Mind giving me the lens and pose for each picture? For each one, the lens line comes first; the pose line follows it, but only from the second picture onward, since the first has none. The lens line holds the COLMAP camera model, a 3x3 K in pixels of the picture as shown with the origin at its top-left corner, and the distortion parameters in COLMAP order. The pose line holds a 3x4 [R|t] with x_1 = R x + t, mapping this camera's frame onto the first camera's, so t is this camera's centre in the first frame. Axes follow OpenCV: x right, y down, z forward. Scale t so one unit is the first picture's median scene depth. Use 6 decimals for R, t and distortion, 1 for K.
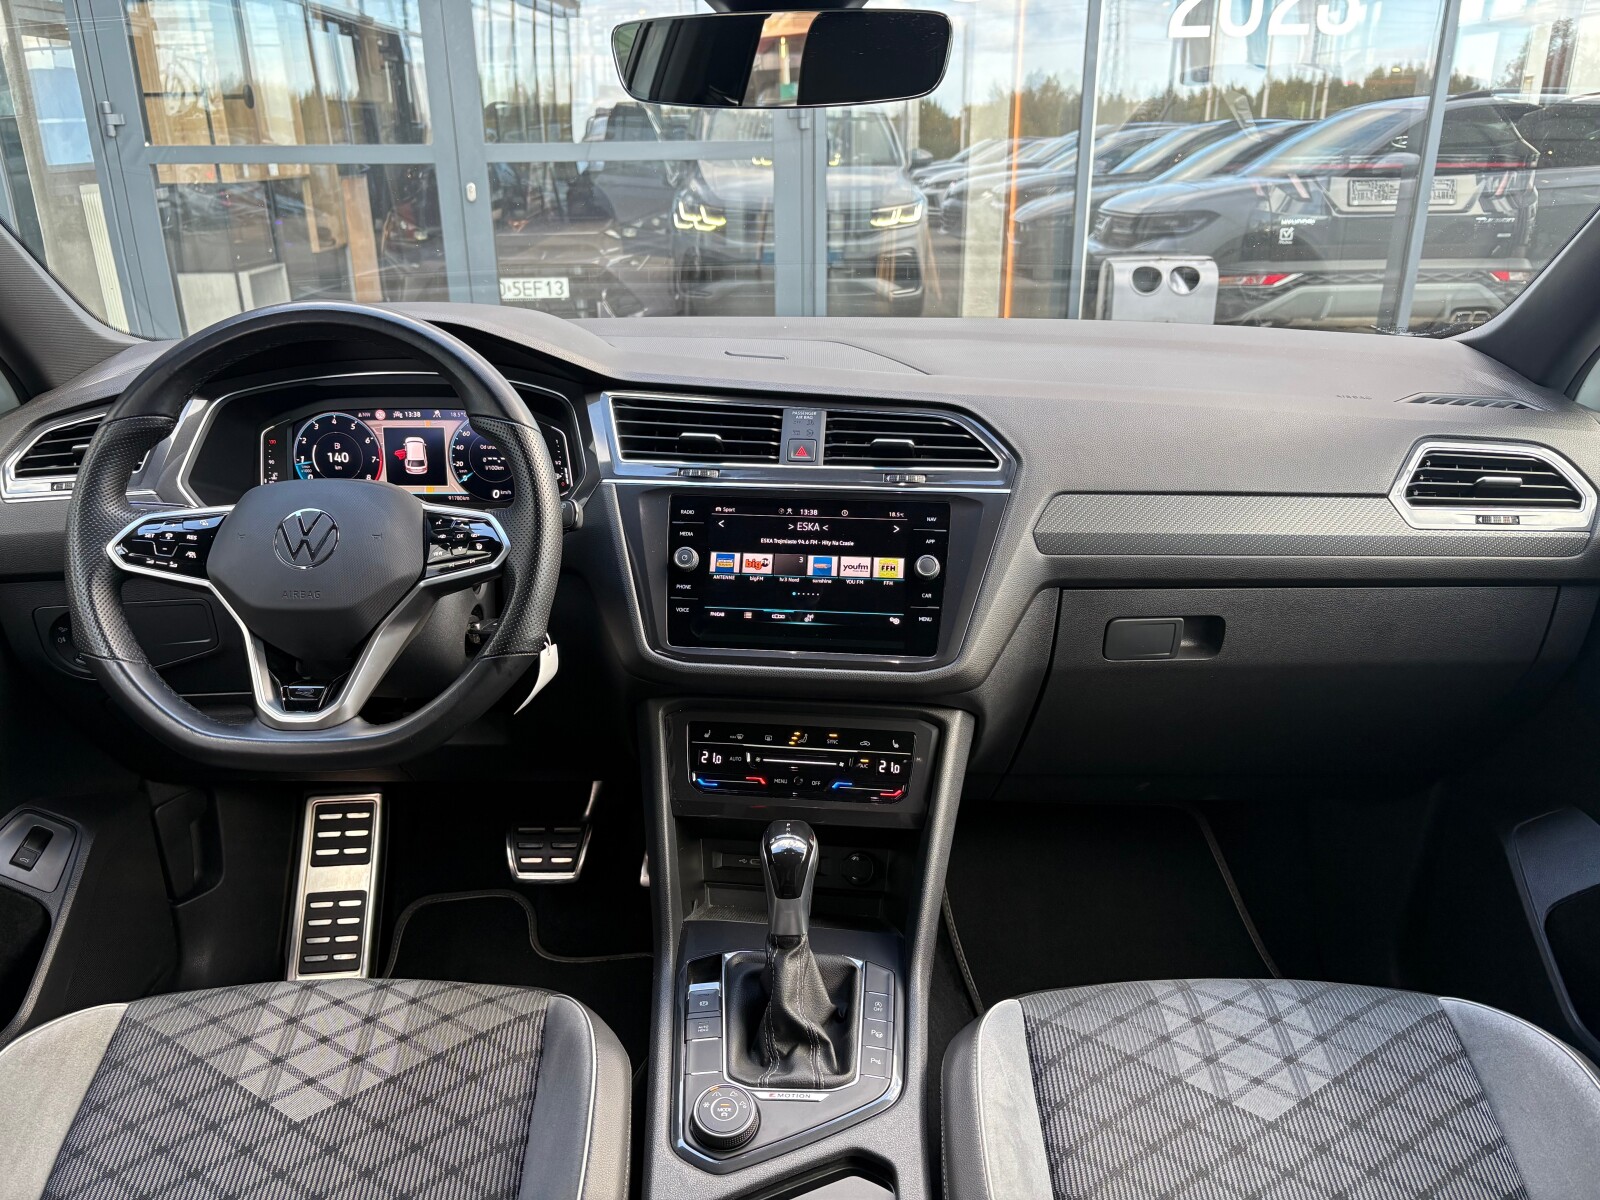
lens RADIAL K [[1213.6, 0, 783.3], [0, 1213.6, 606.0], [0, 0, 1]] dist [0.072027, -0.076553]
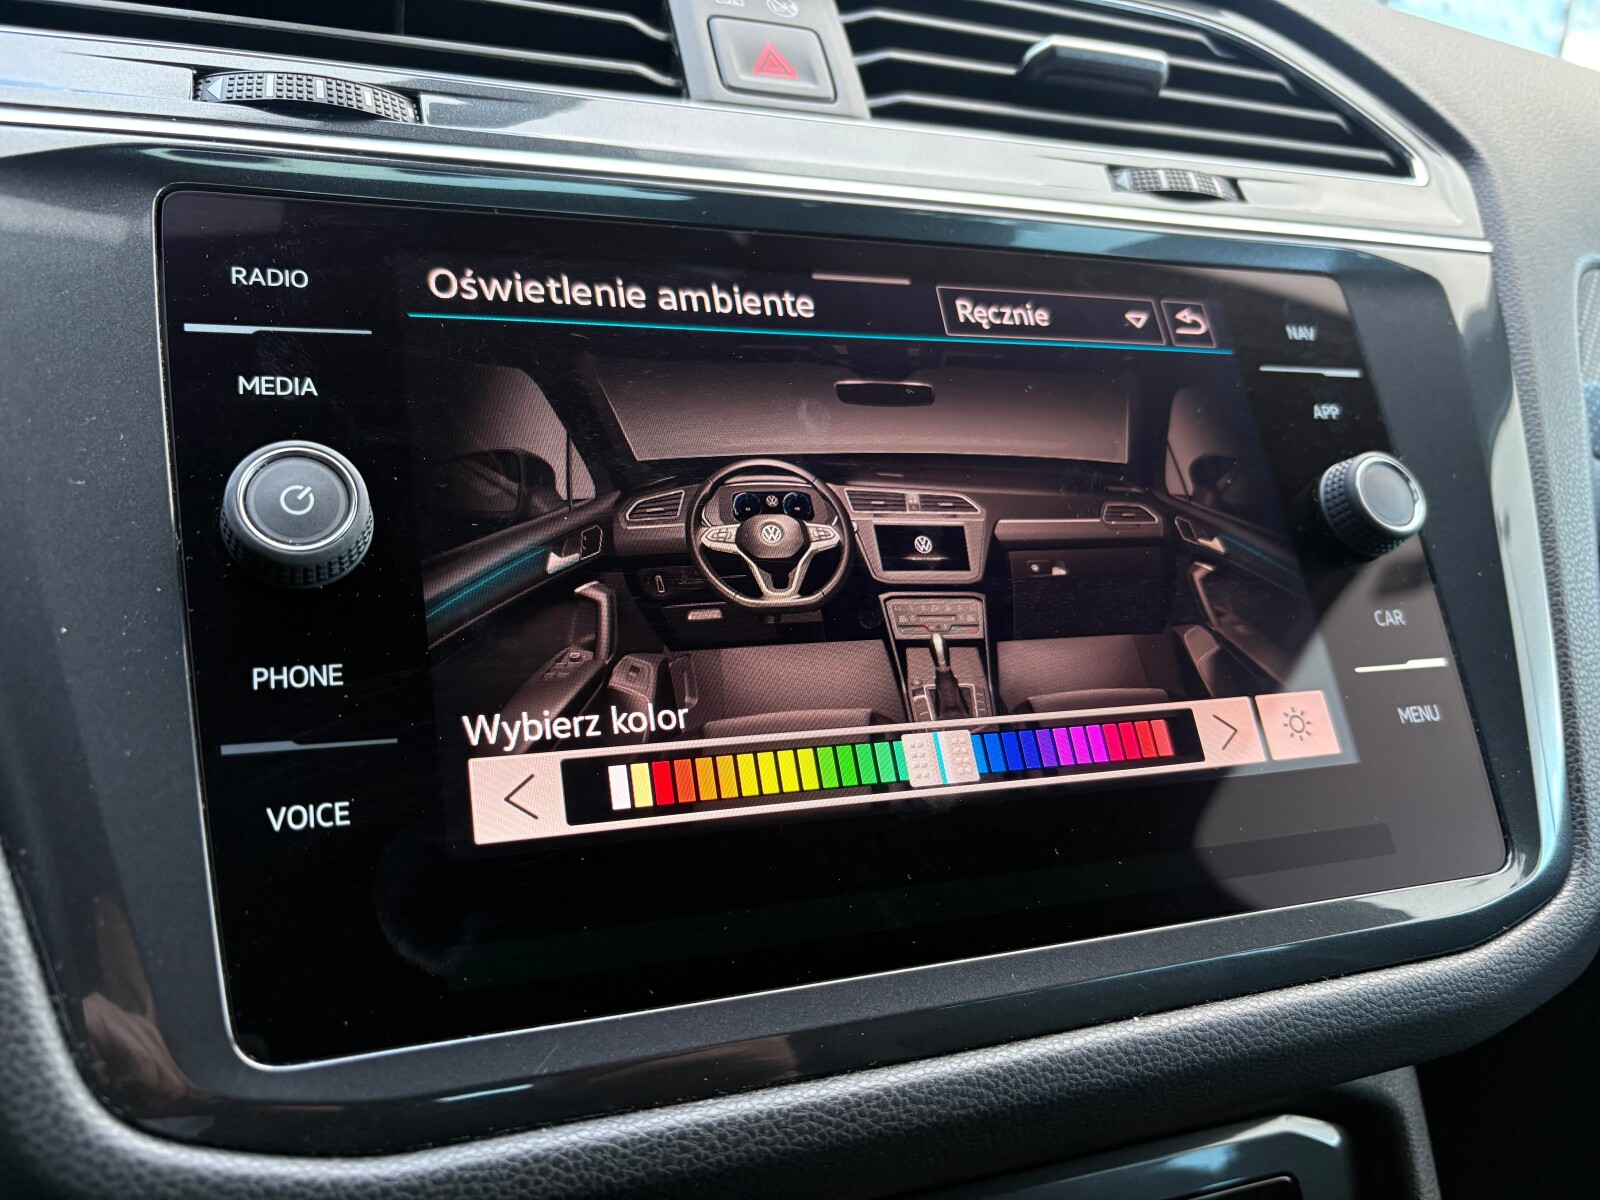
lens RADIAL K [[1225.9, 0, 797.4], [0, 1225.9, 603.5], [0, 0, 1]] dist [0.038486, -0.042089]
pose [[0.885269, -0.062617, 0.460845, -0.098804], [0.116970, 0.989021, -0.090312, -0.002523], [-0.450130, 0.133855, 0.882874, 0.816733]]
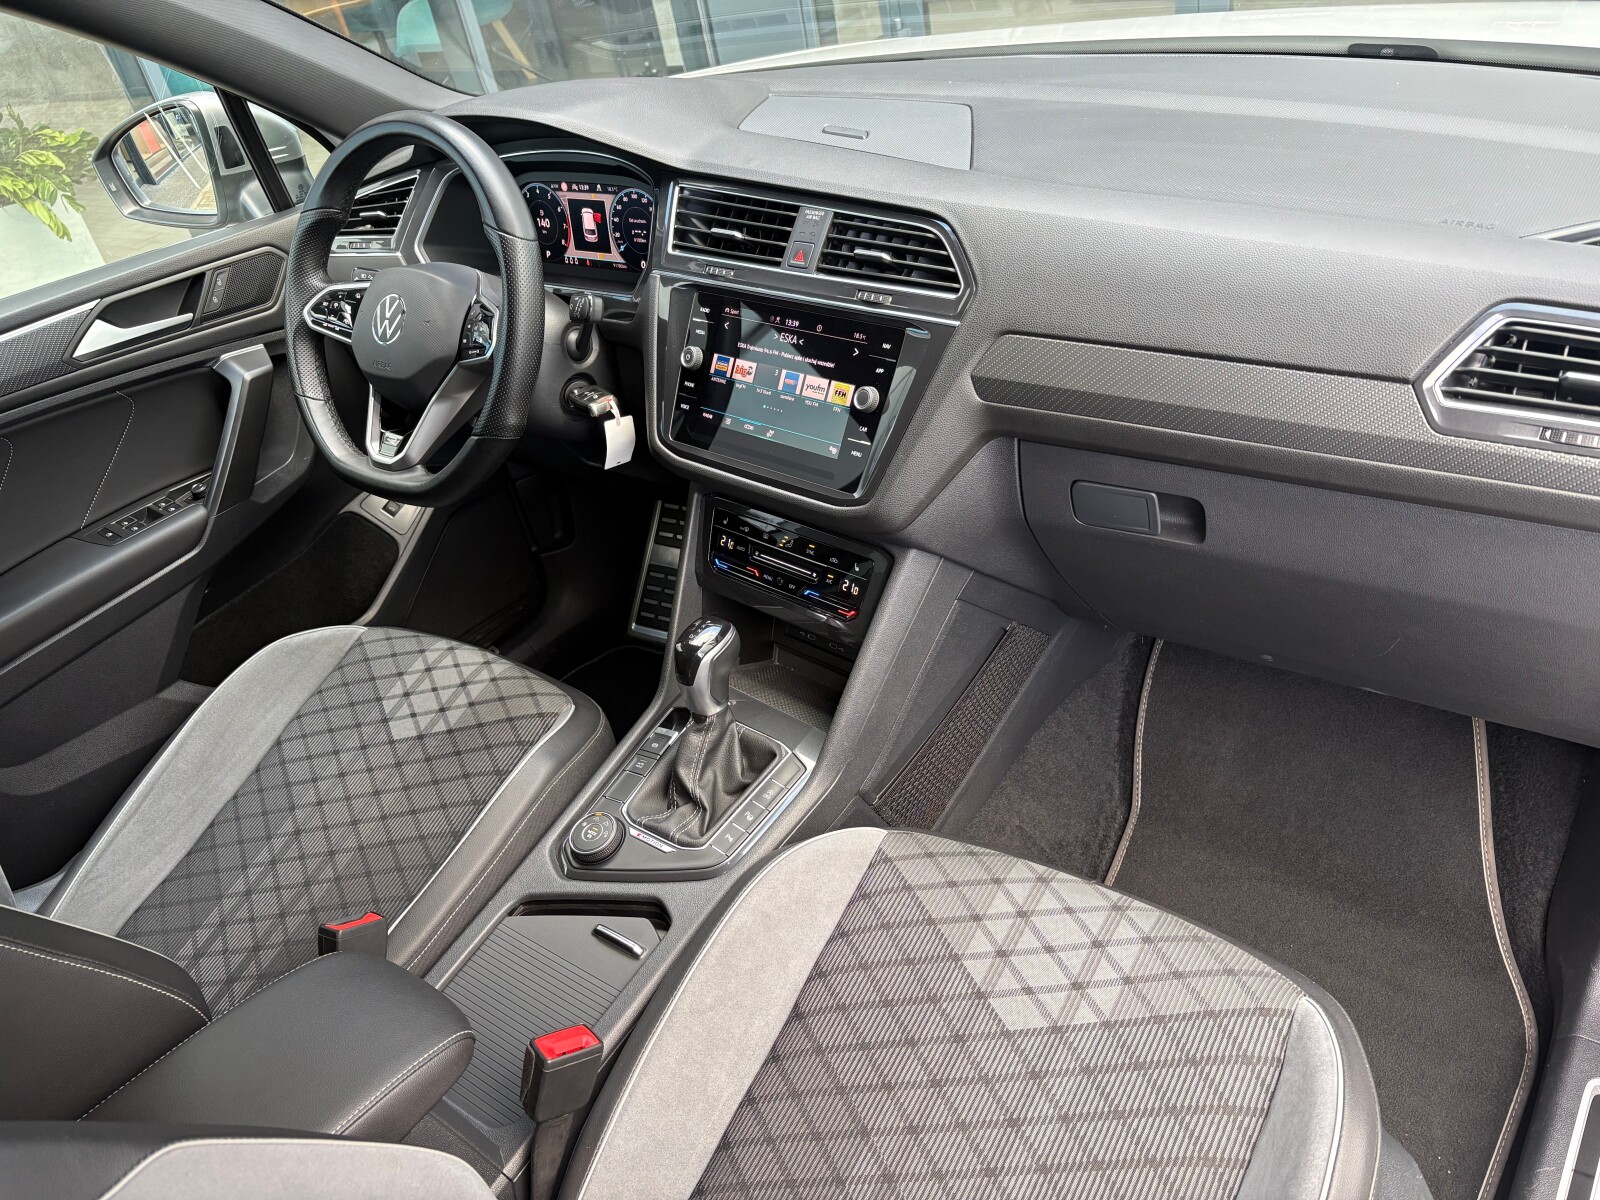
lens RADIAL K [[1213.6, 0, 783.3], [0, 1213.6, 606.0], [0, 0, 1]] dist [0.072027, -0.076553]
pose [[0.790620, 0.230677, -0.567194, 0.632783], [-0.058705, 0.950611, 0.304783, -0.161097], [0.609487, -0.207670, 0.765114, 0.192691]]
